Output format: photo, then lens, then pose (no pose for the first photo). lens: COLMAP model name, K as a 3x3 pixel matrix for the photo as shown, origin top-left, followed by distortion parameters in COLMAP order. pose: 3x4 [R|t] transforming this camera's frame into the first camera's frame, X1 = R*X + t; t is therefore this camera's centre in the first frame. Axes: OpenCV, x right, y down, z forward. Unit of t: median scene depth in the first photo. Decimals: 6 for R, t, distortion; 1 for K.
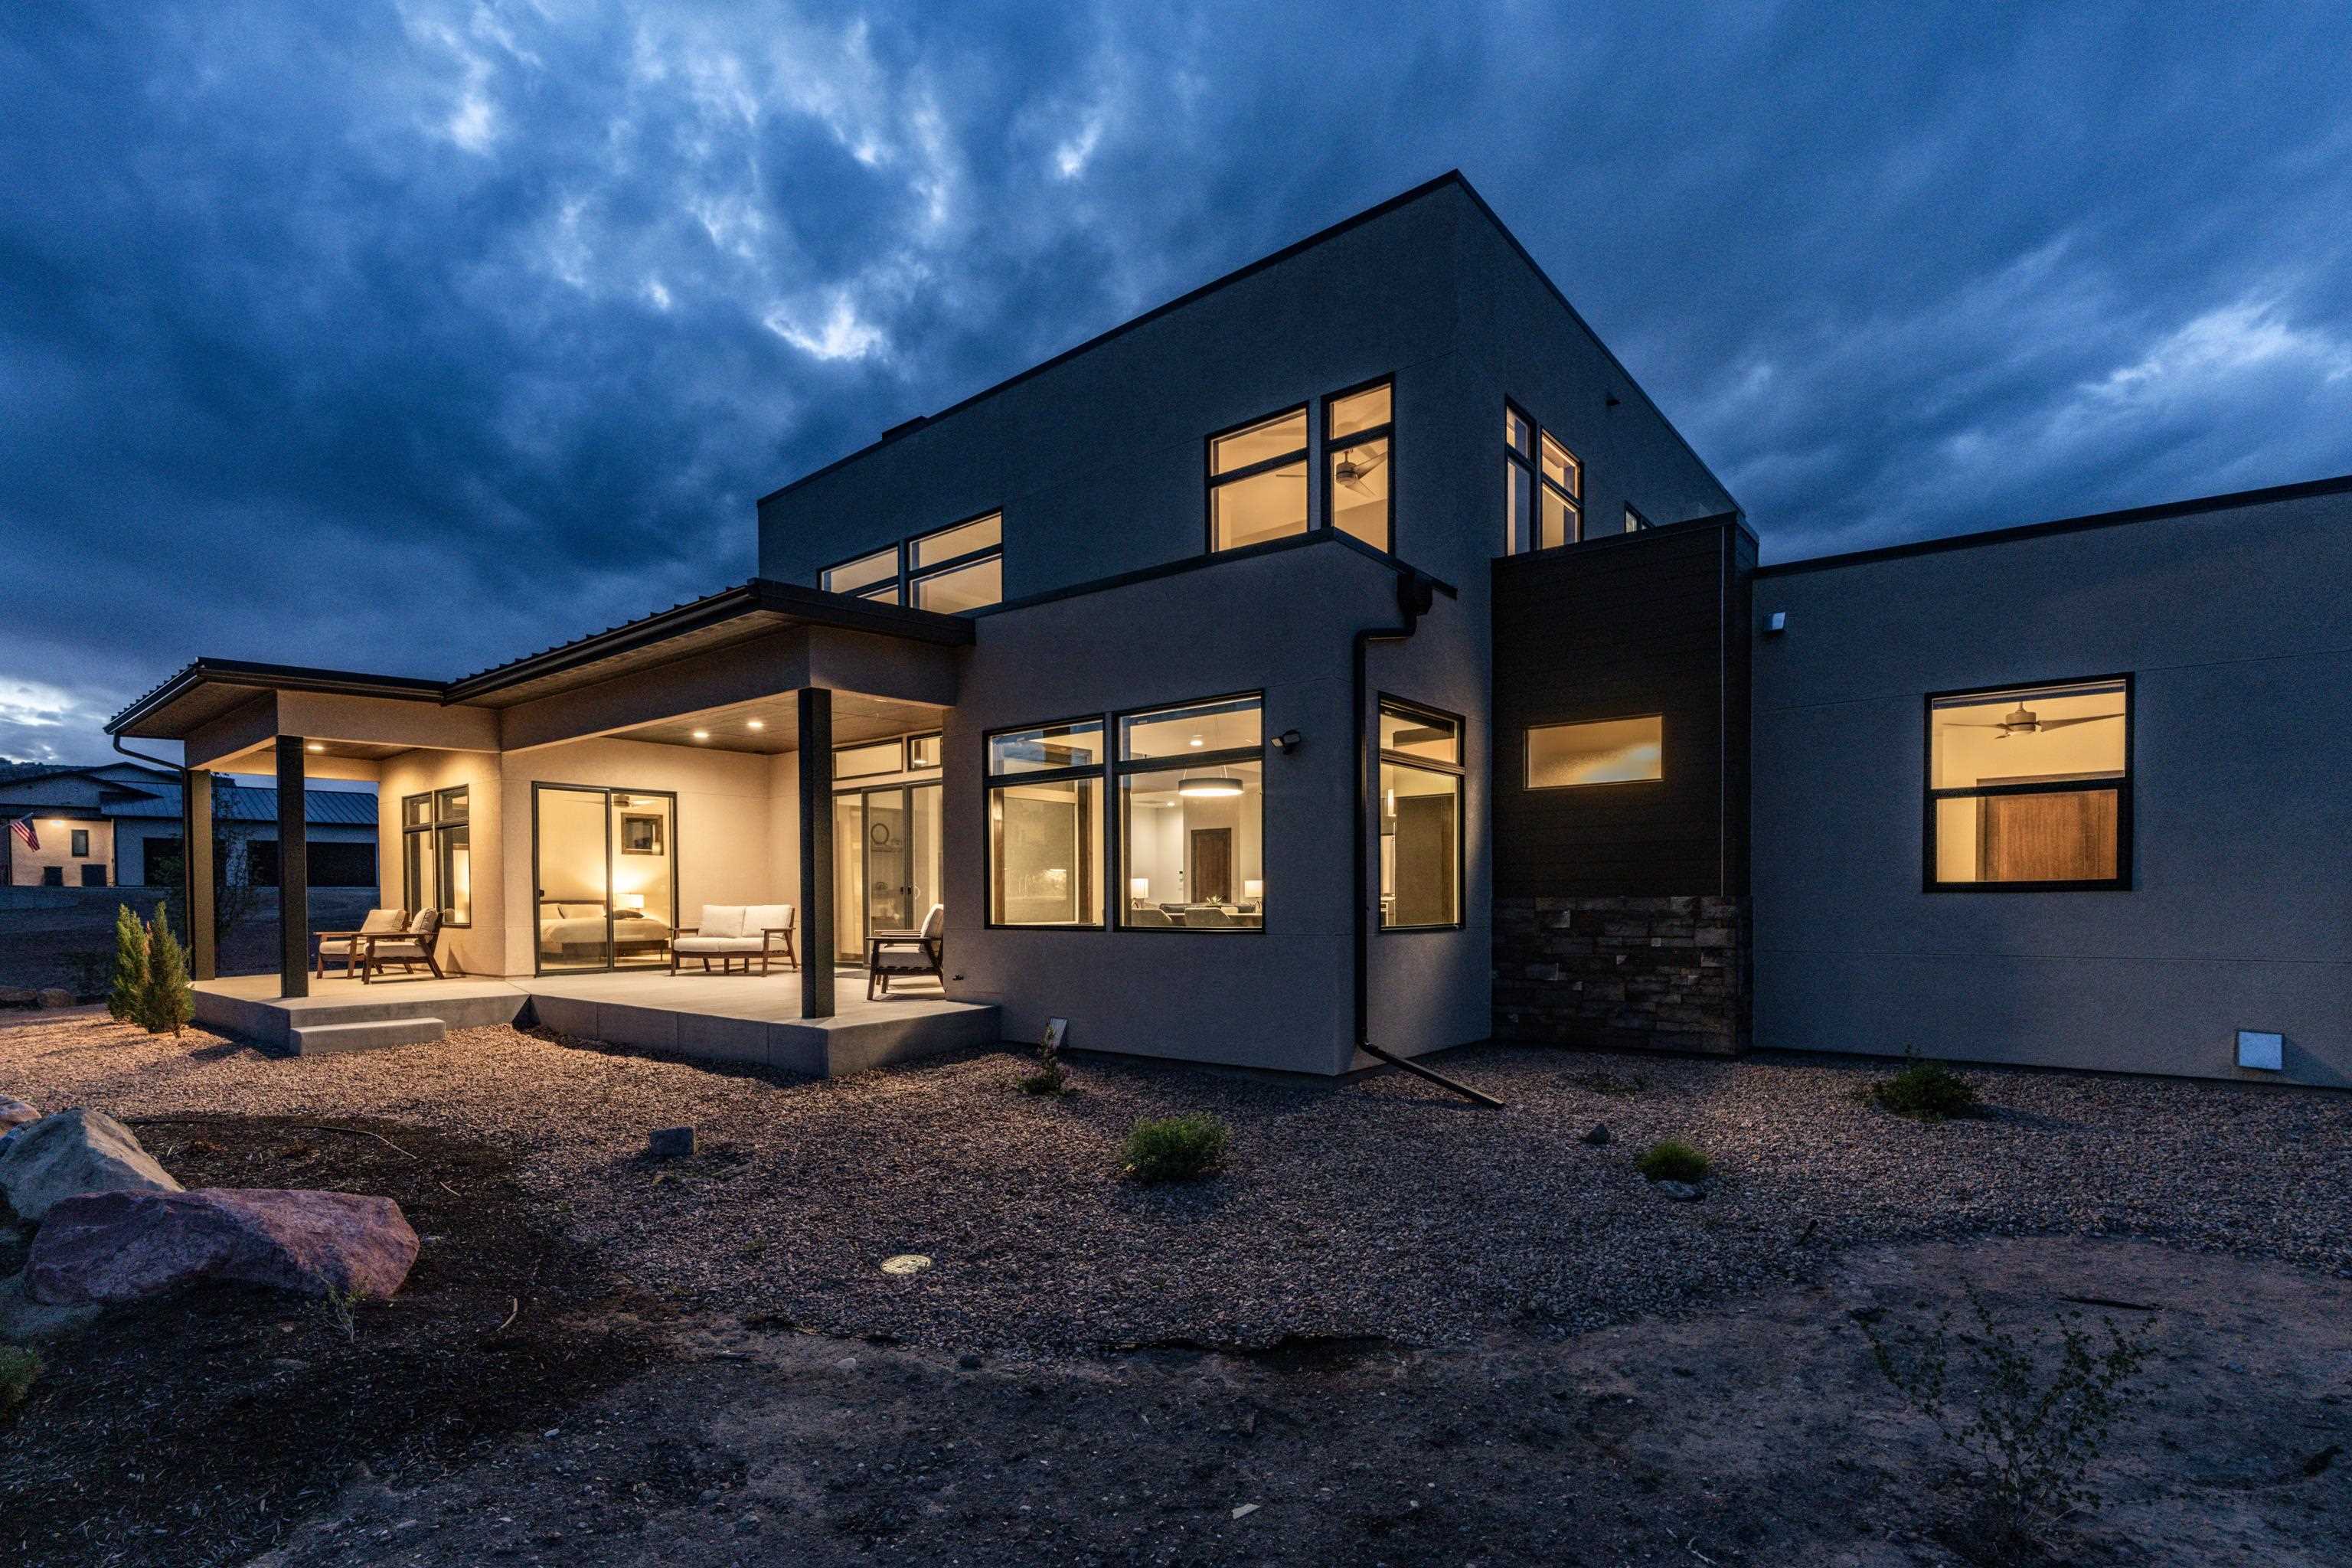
lens RADIAL K [[1082.6, 0, 1180.9], [0, 1082.6, 889.2], [0, 0, 1]] dist [0.000479, 0.000048]
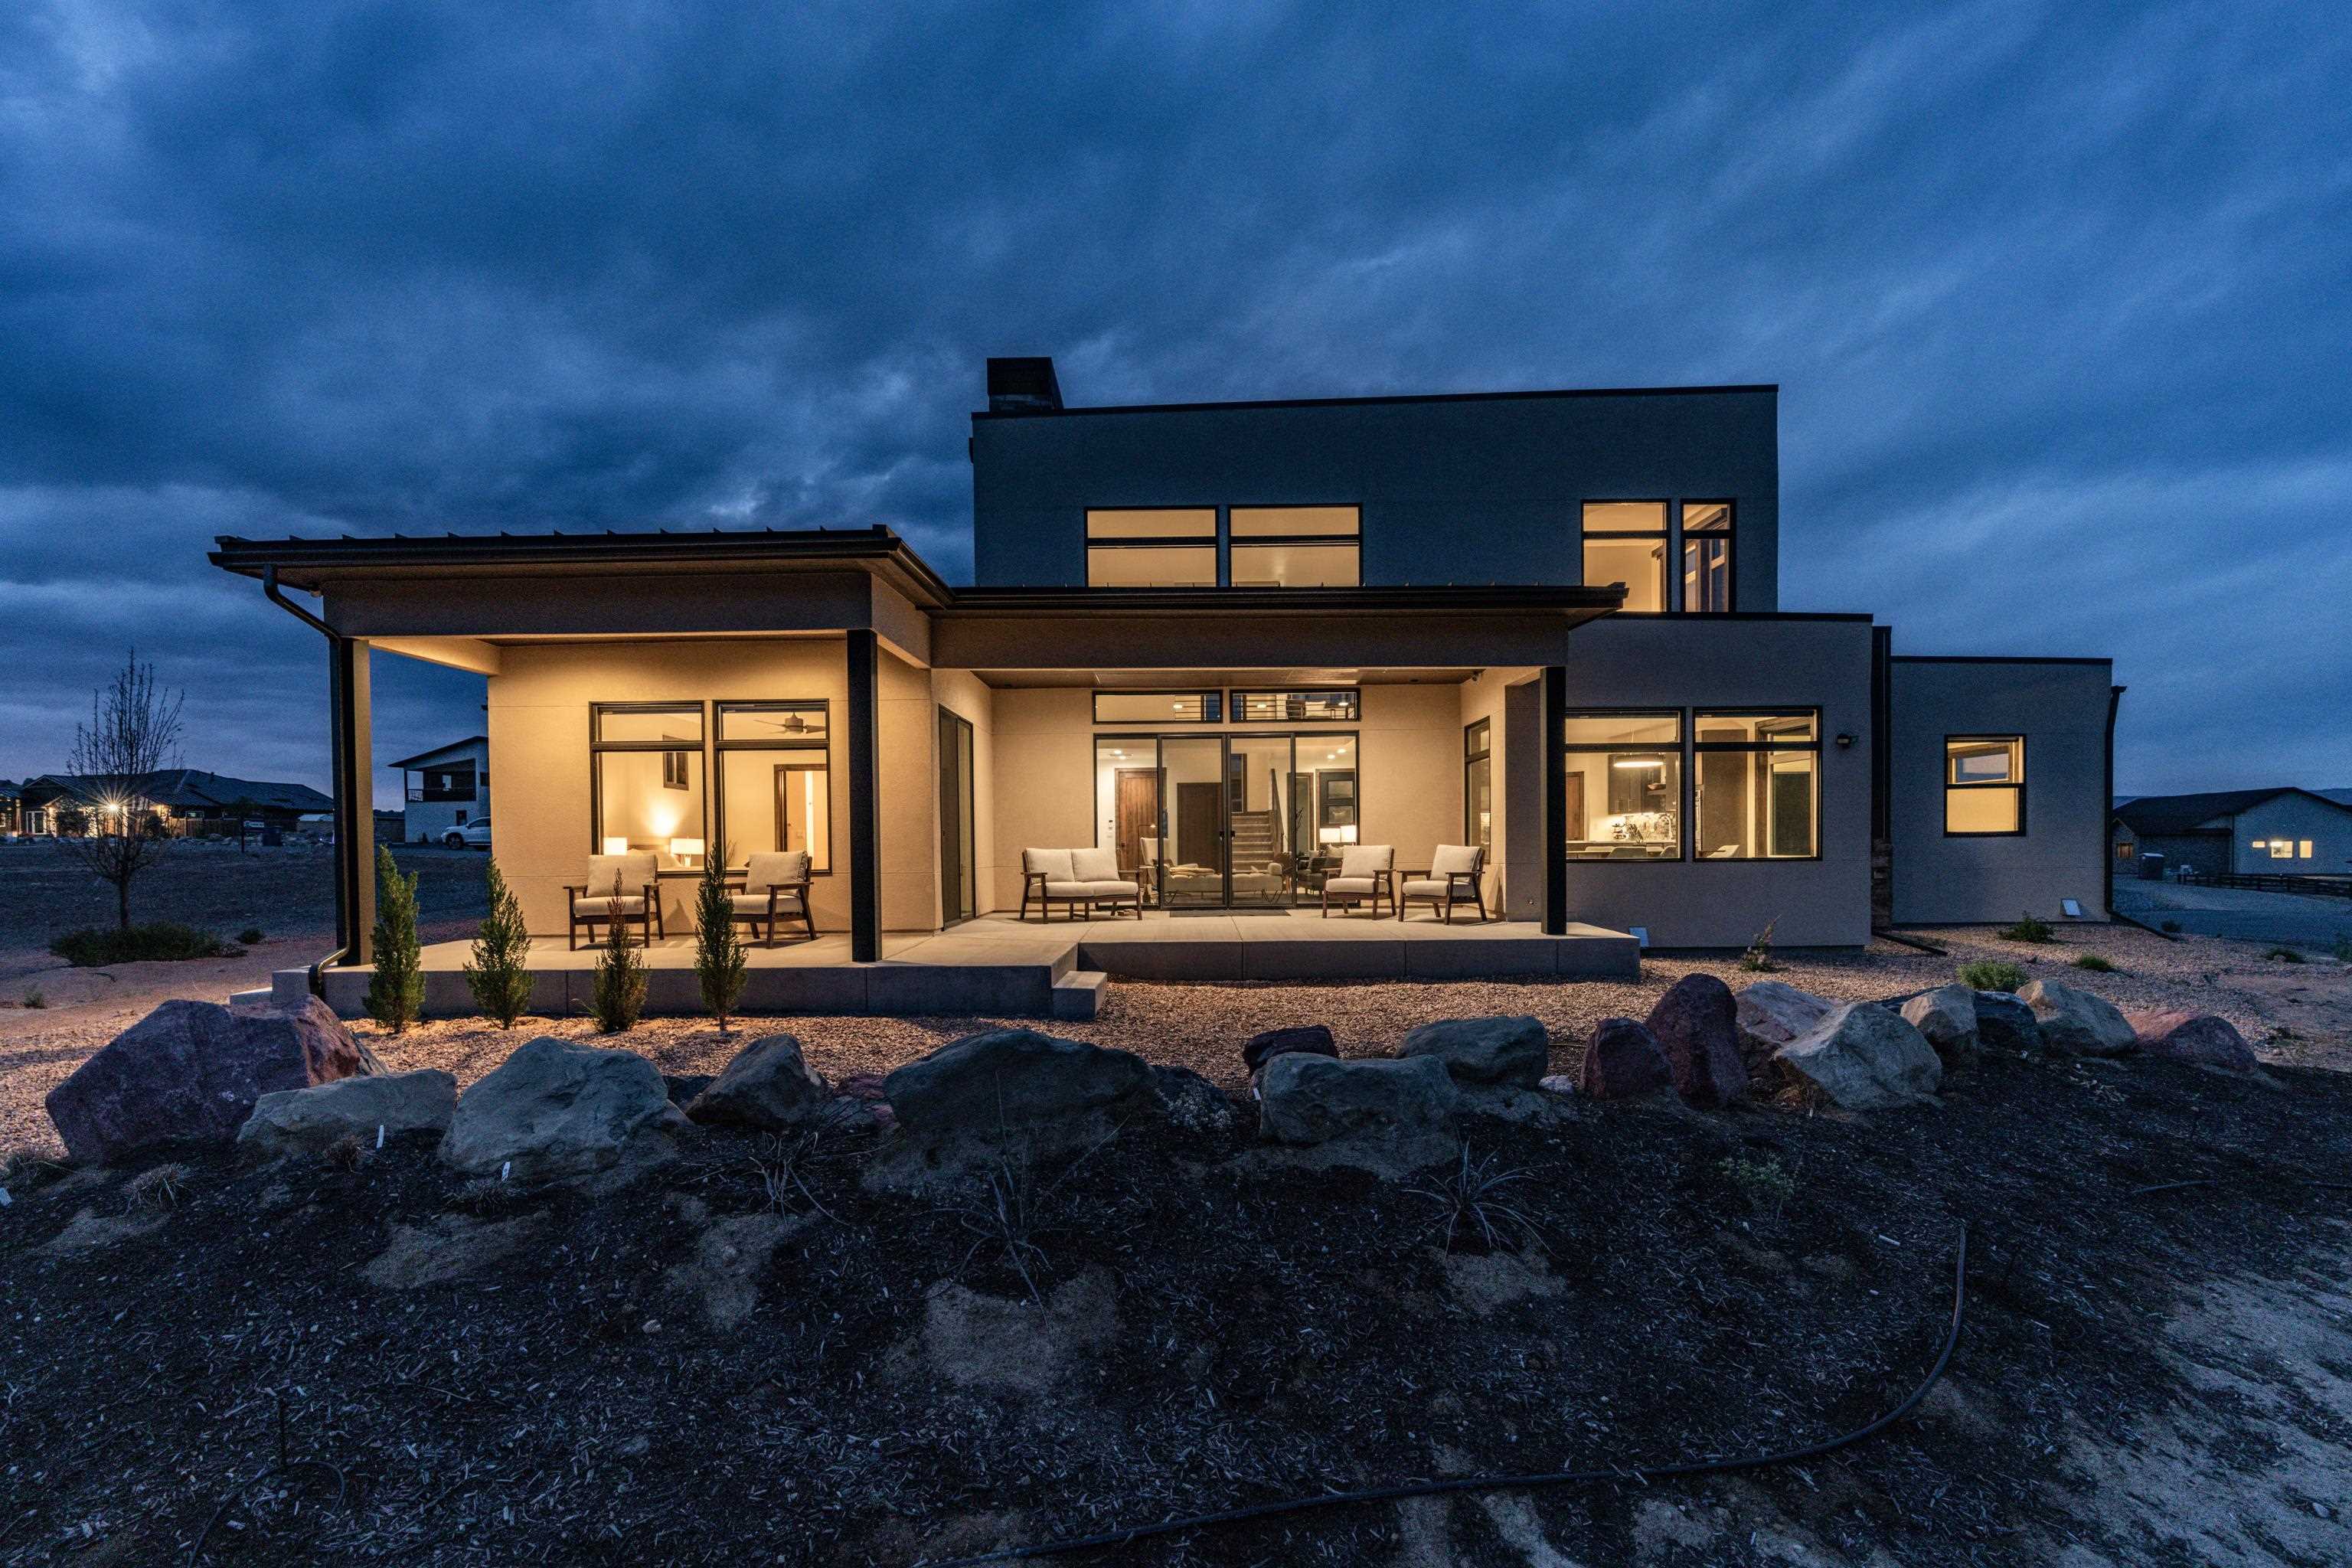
lens RADIAL K [[1082.6, 0, 1180.9], [0, 1082.6, 889.2], [0, 0, 1]] dist [0.000479, 0.000048]
pose [[0.783701, -0.009248, 0.621070, -1.291248], [0.001104, 0.999908, 0.013495, 0.052667], [-0.621138, -0.009890, 0.783639, 0.259985]]
